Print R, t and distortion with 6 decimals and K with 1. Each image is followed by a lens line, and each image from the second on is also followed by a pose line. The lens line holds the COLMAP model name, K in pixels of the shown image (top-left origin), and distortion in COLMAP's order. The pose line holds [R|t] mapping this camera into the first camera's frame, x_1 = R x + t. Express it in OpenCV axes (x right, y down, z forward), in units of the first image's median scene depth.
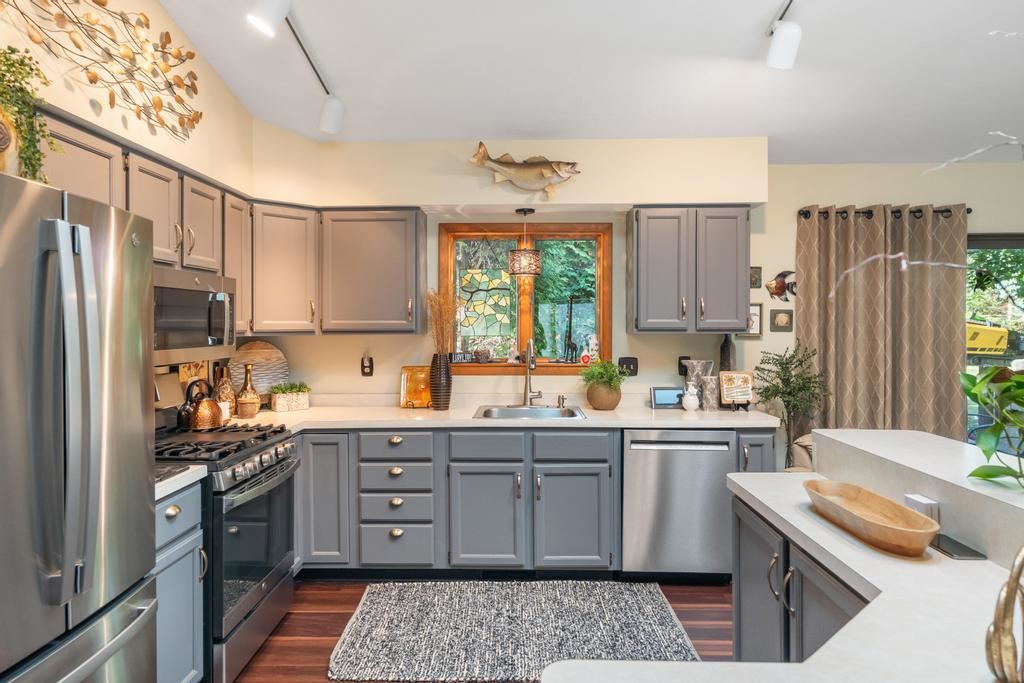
lens RADIAL K [[624.6, 0, 510.5], [0, 624.6, 324.5], [0, 0, 1]] dist [0.003582, -0.002759]
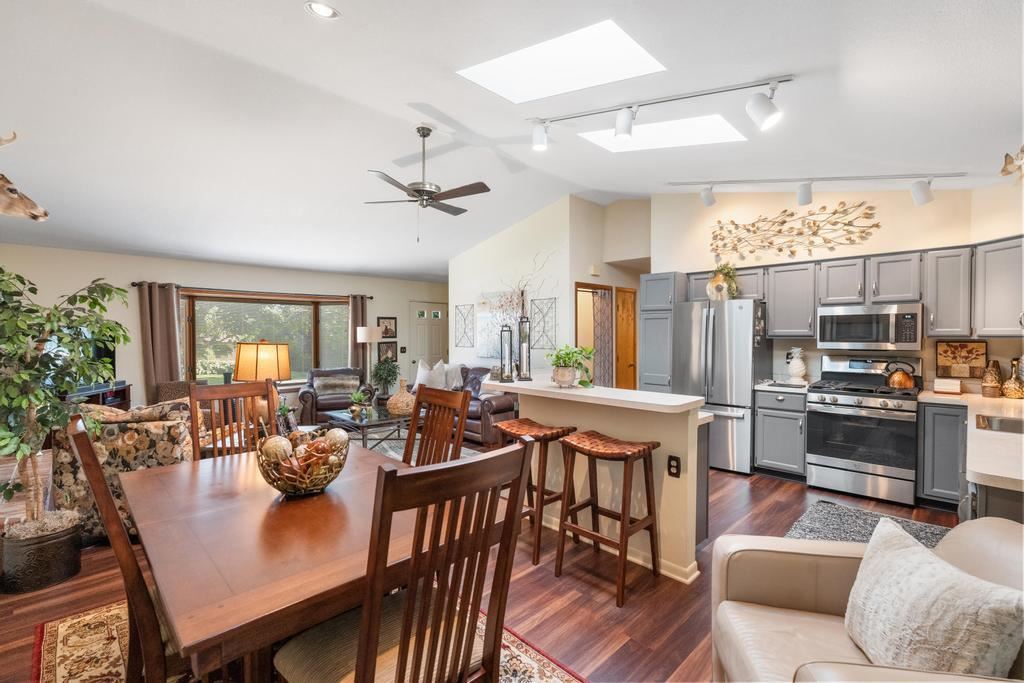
lens RADIAL K [[447.9, 0, 510.0], [0, 447.9, 338.6], [0, 0, 1]] dist [-0.006402, 0.001184]
pose [[-0.698410, 0.012394, -0.715591, 0.999993], [0.003236, 0.999895, 0.014159, -0.000077], [0.715691, 0.007573, -0.698376, 0.875890]]
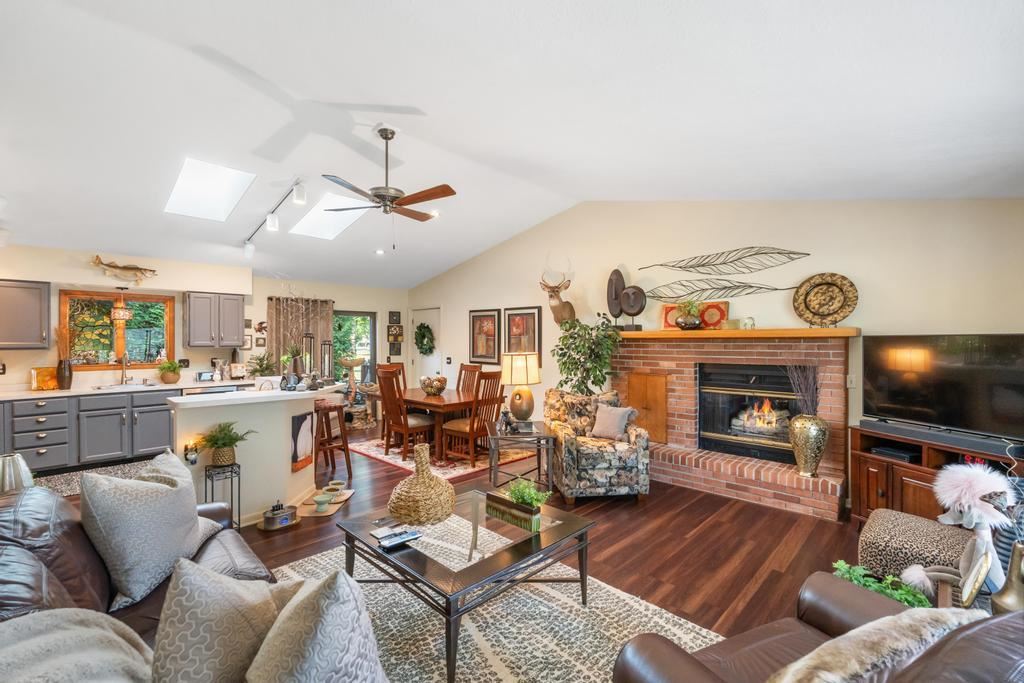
lens RADIAL K [[447.9, 0, 510.8], [0, 447.9, 345.4], [0, 0, 1]] dist [-0.006402, 0.001184]
pose [[0.672731, -0.006025, 0.739863, -0.206204], [-0.000095, 0.999966, 0.008229, -0.008530], [-0.739887, -0.005606, 0.672707, -0.933642]]
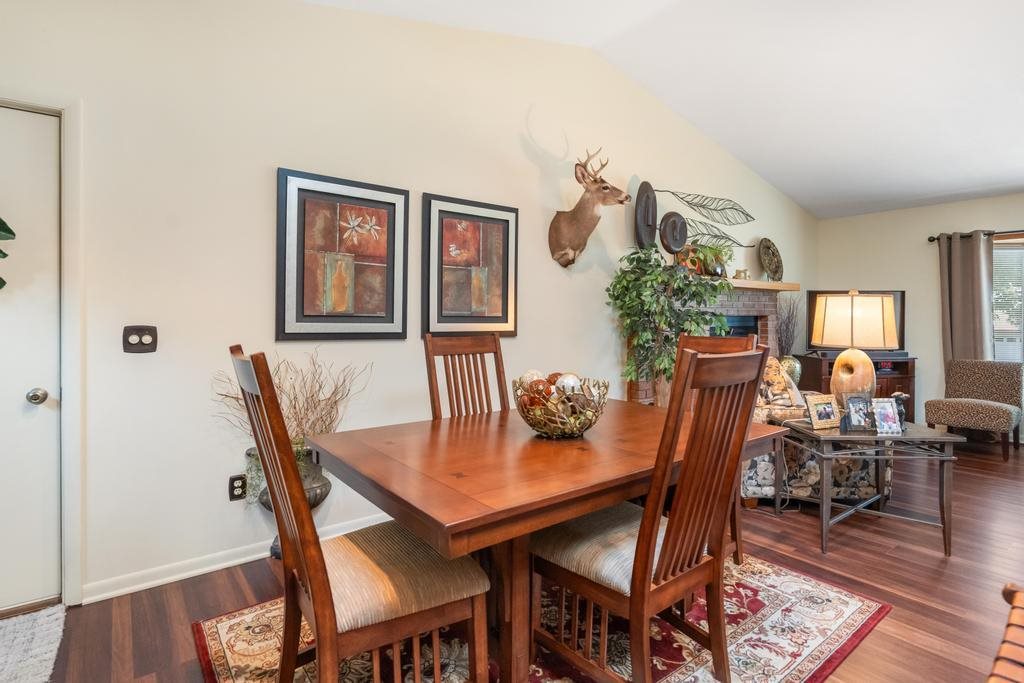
lens RADIAL K [[511.2, 0, 525.5], [0, 511.2, 321.4], [0, 0, 1]] dist [-0.007534, 0.003301]
pose [[-0.631256, -0.006301, 0.775549, 0.400680], [0.000957, 0.999960, 0.008904, 0.055038], [-0.775574, 0.006363, -0.631225, 0.735070]]
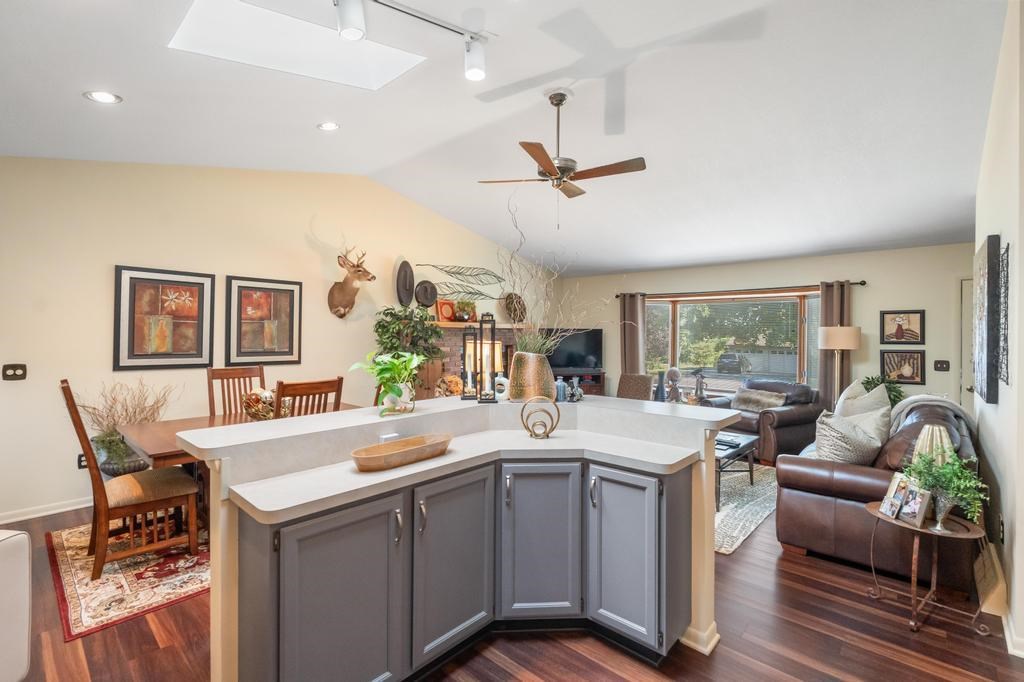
lens RADIAL K [[447.9, 0, 510.6], [0, 447.9, 334.5], [0, 0, 1]] dist [-0.006402, 0.001184]
pose [[-0.753091, -0.007257, 0.657877, -0.167015], [-0.005445, 0.999974, 0.004798, -0.003629], [-0.657894, 0.000031, -0.753110, 0.725417]]
